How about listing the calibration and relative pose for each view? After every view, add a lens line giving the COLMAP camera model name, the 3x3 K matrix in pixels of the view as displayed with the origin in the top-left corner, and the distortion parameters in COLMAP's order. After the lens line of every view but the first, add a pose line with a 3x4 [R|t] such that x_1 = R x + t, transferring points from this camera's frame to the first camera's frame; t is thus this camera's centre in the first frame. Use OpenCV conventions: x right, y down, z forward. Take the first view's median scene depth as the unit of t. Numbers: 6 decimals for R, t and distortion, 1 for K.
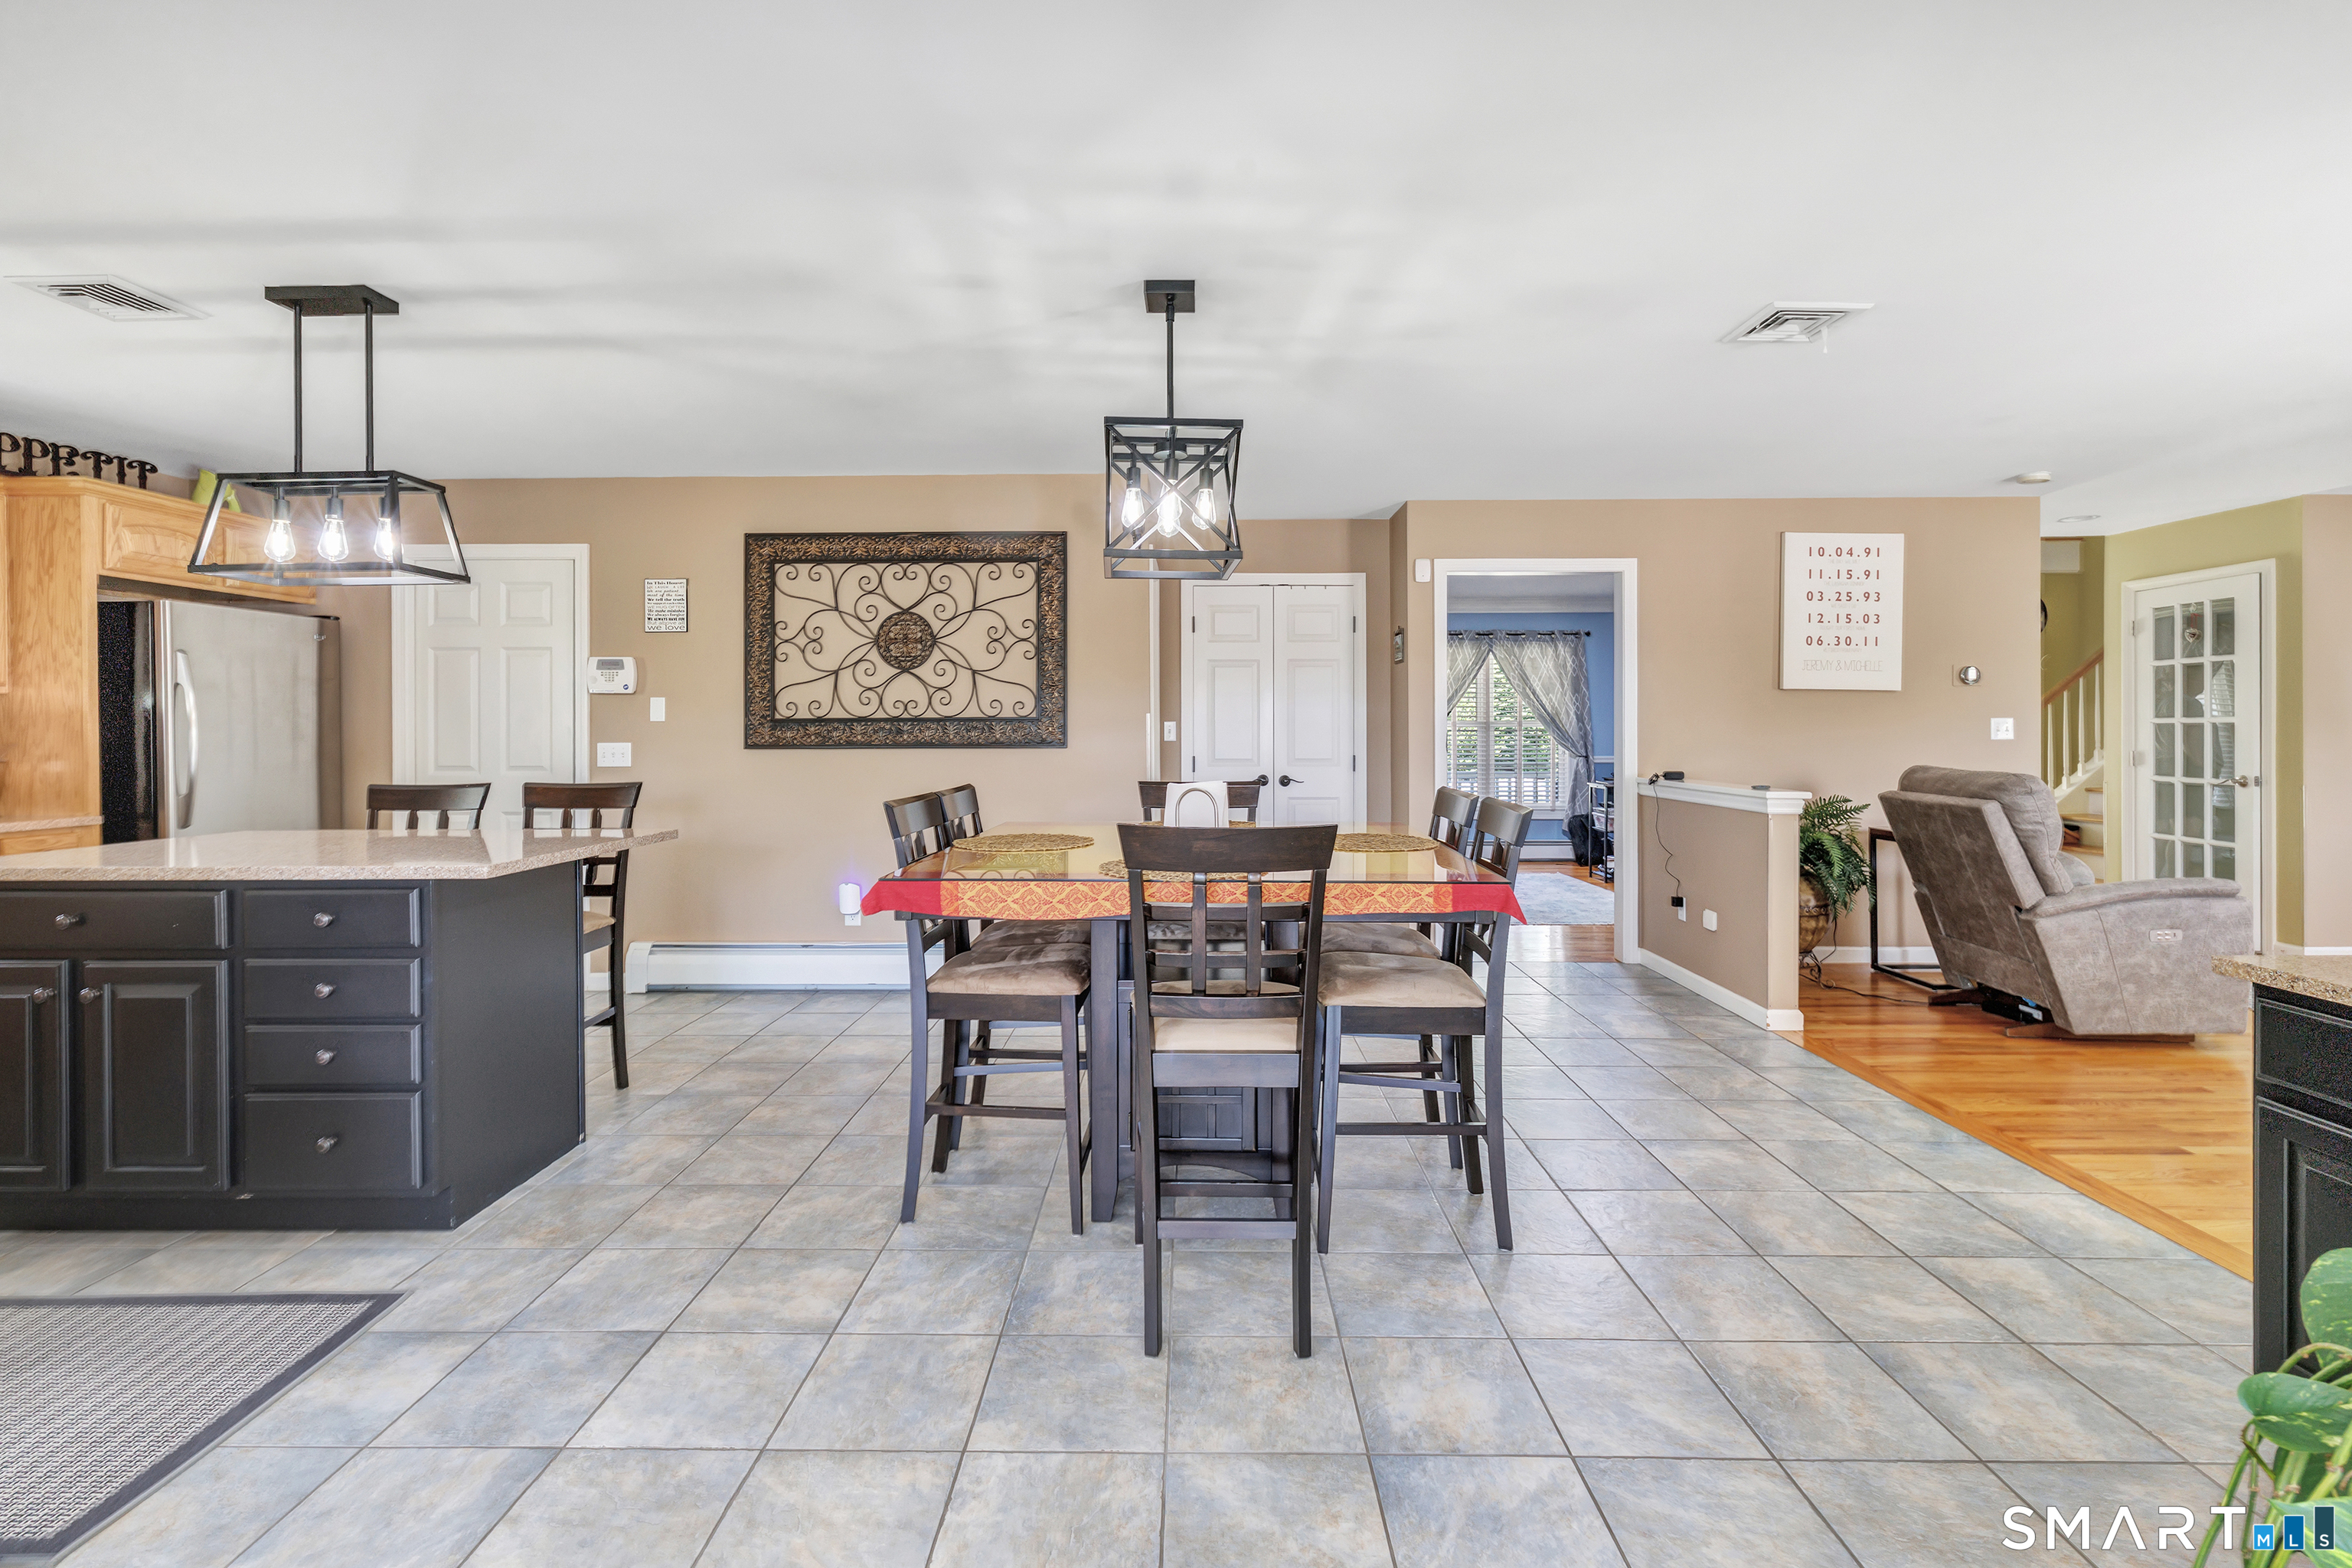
lens RADIAL K [[1051.8, 0, 1192.7], [0, 1051.8, 741.7], [0, 0, 1]] dist [0.001368, -0.001133]
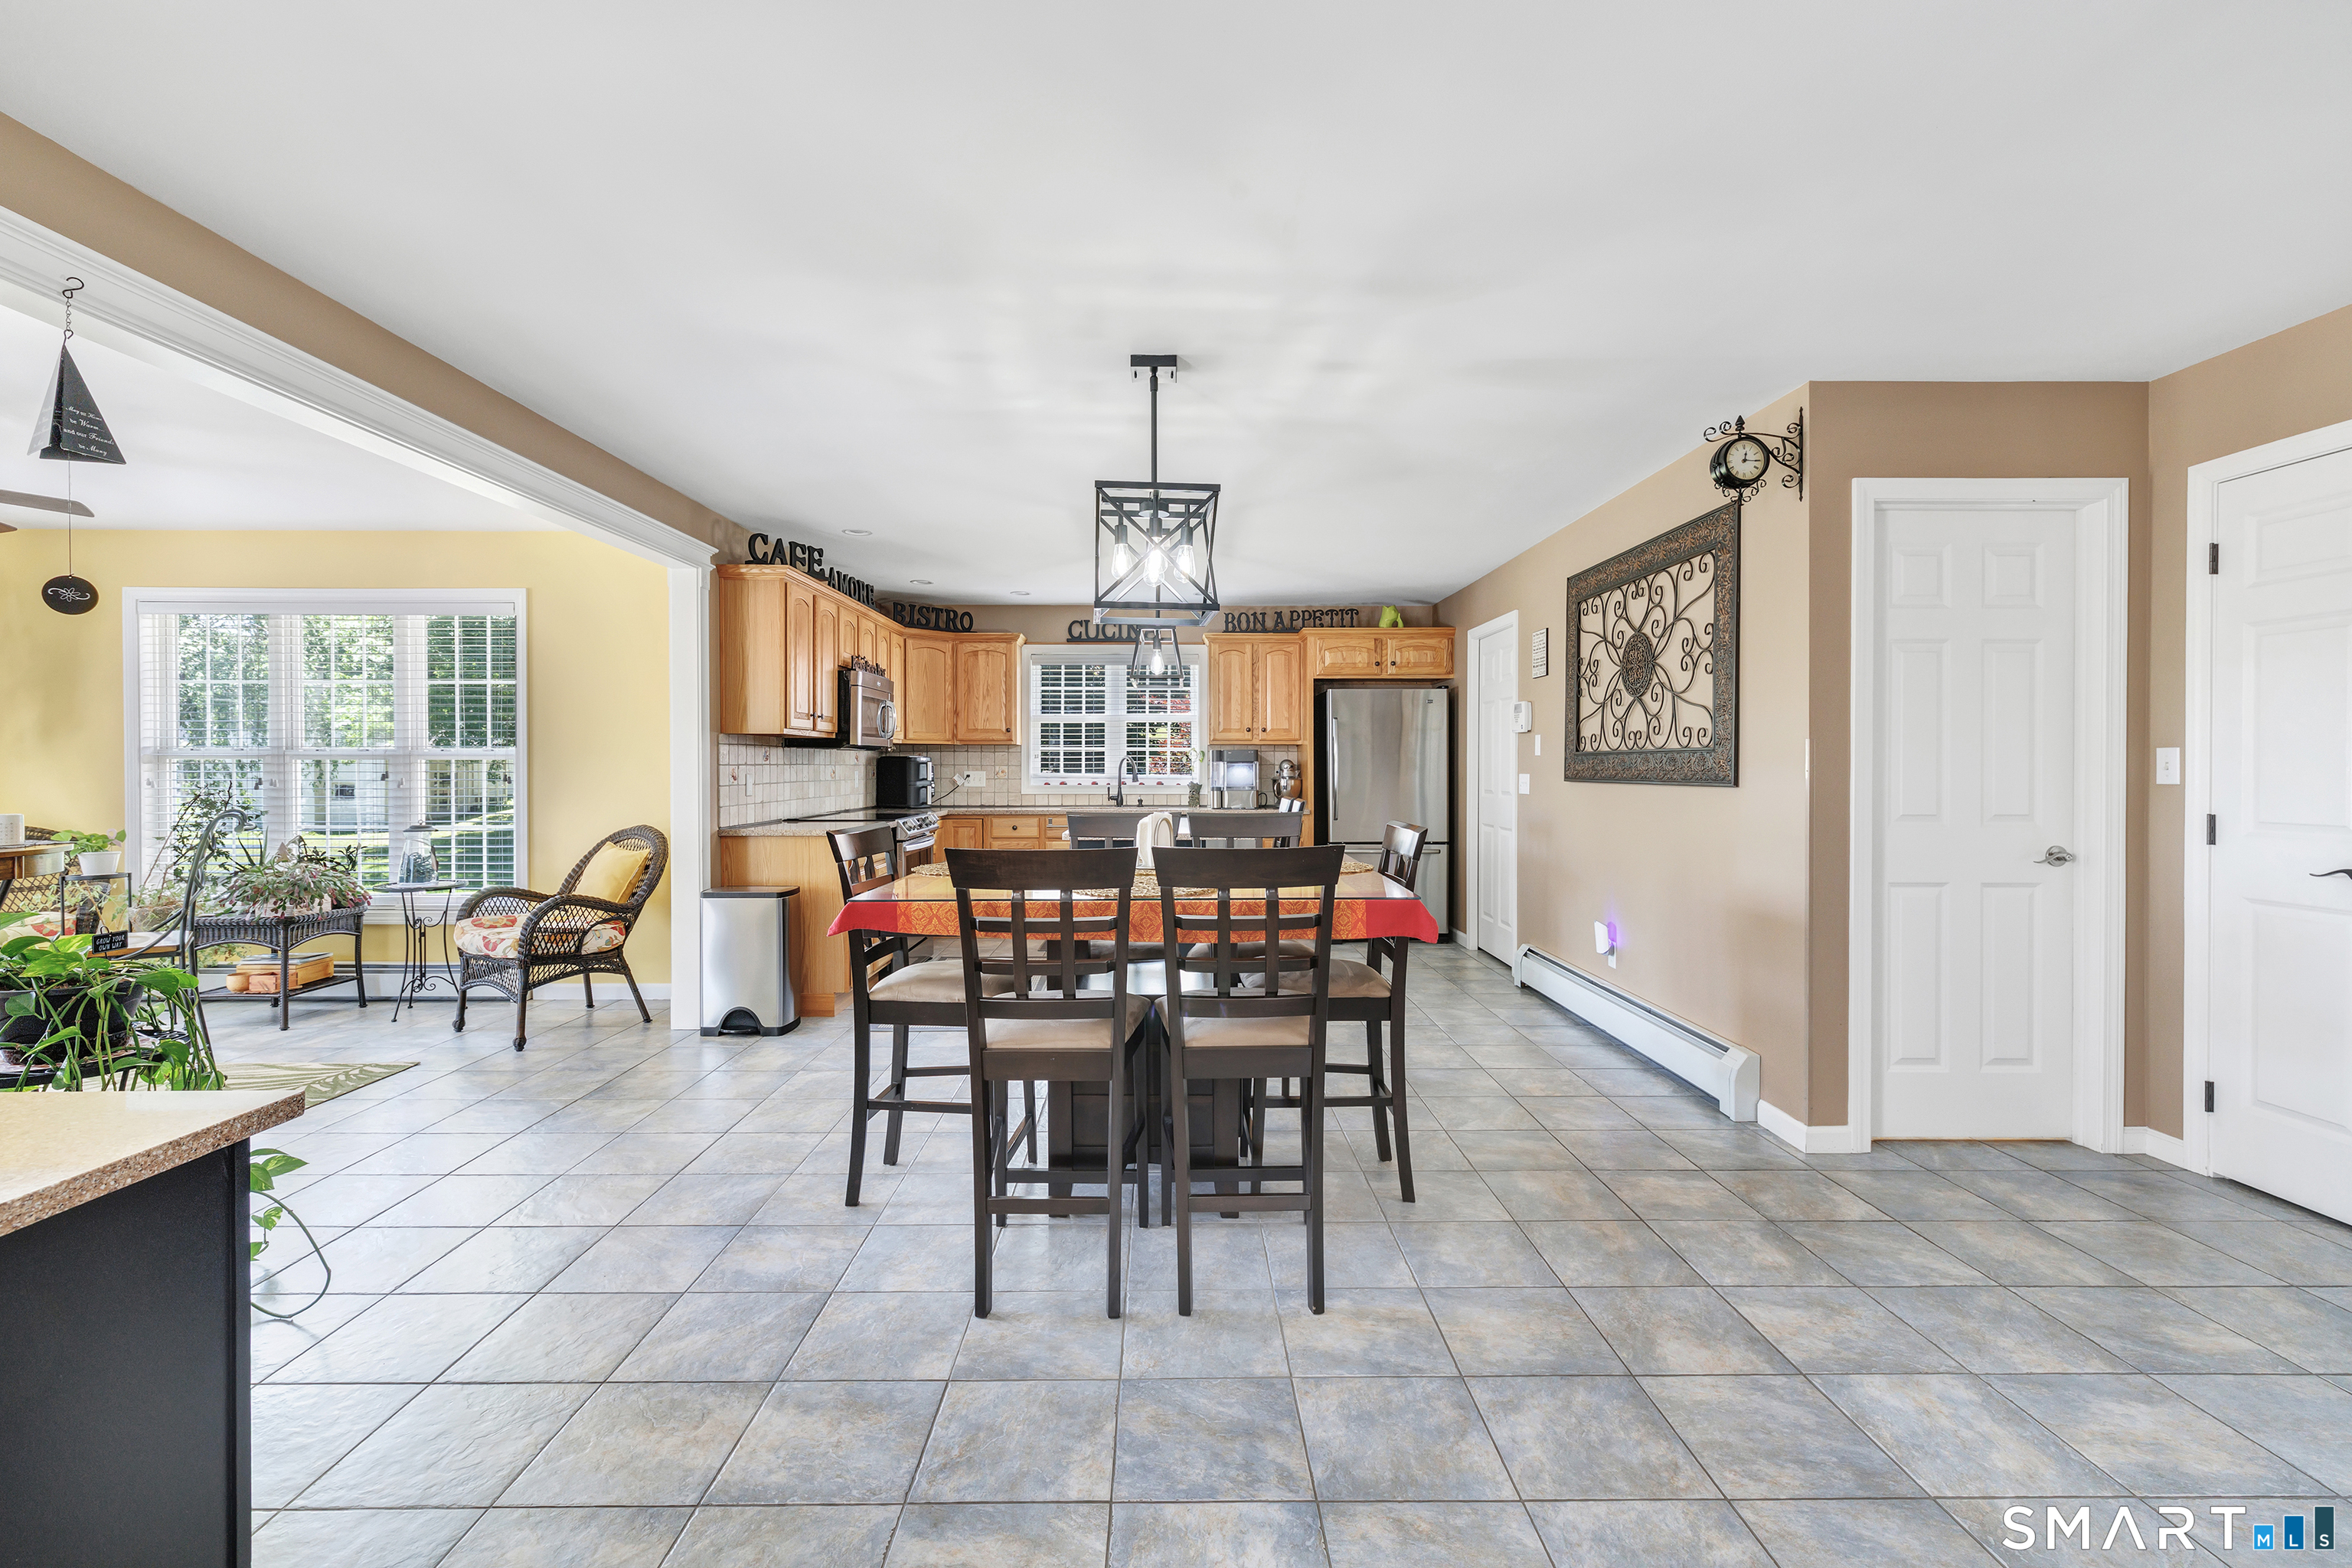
lens RADIAL K [[1051.8, 0, 1184.0], [0, 1051.8, 789.7], [0, 0, 1]] dist [0.001368, -0.001133]
pose [[0.000387, 0.026423, -0.999651, 0.639311], [-0.006974, 0.999627, 0.026420, -0.009537], [0.999976, 0.006962, 0.000571, 0.610399]]
